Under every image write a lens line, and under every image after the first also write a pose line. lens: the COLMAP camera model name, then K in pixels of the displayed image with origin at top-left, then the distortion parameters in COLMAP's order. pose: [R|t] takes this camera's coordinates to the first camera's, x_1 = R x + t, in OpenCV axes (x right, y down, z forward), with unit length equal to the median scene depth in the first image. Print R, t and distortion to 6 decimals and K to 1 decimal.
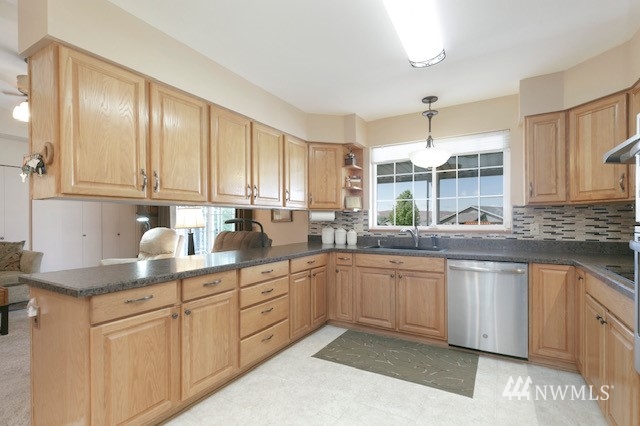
lens RADIAL K [[290.8, 0, 318.3], [0, 290.8, 218.7], [0, 0, 1]] dist [0.000723, 0.000283]
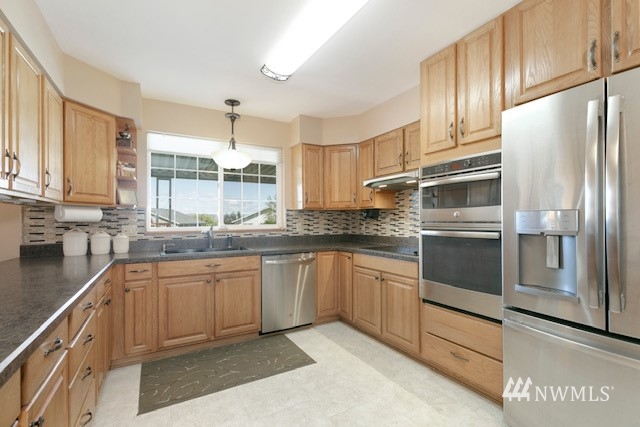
lens RADIAL K [[290.8, 0, 323.8], [0, 290.8, 216.2], [0, 0, 1]] dist [0.000723, 0.000283]
pose [[0.503516, 0.013468, 0.863881, -0.364237], [-0.005058, 0.999907, -0.012640, 0.001382], [-0.863971, 0.001995, 0.503537, 0.229762]]
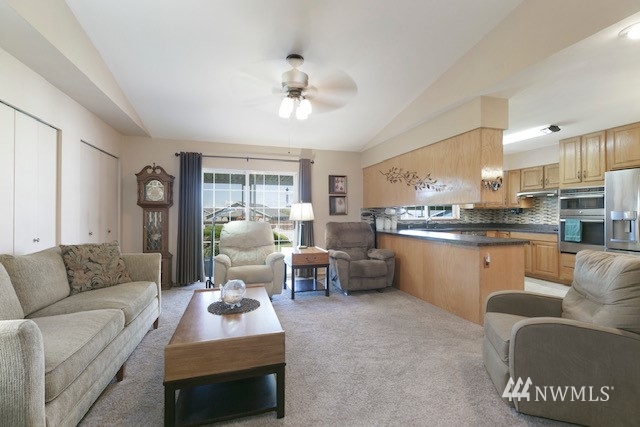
lens RADIAL K [[290.8, 0, 320.2], [0, 290.8, 212.8], [0, 0, 1]] dist [0.000723, 0.000283]
pose [[0.683646, 0.008916, 0.729759, -1.808577], [-0.009687, 0.999948, -0.003142, 0.008792], [-0.729750, -0.004922, 0.683697, 0.261289]]
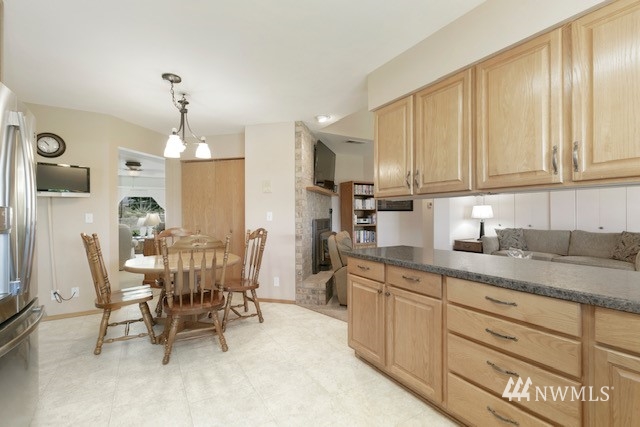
lens RADIAL K [[290.8, 0, 317.3], [0, 290.8, 216.9], [0, 0, 1]] dist [0.000723, 0.000283]
pose [[-0.495106, 0.013397, -0.868729, 0.417256], [0.018981, 0.999809, 0.004601, 0.005817], [0.868625, -0.014211, -0.495266, 0.822845]]
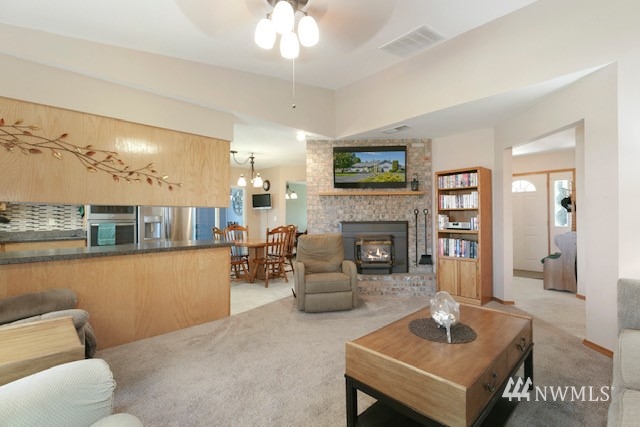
lens RADIAL K [[290.8, 0, 319.9], [0, 290.8, 215.8], [0, 0, 1]] dist [0.000723, 0.000283]
pose [[-0.960011, 0.012110, 0.279699, -1.311025], [0.007675, 0.999827, -0.016947, 0.021297], [-0.279856, -0.014122, -0.959938, 1.670153]]
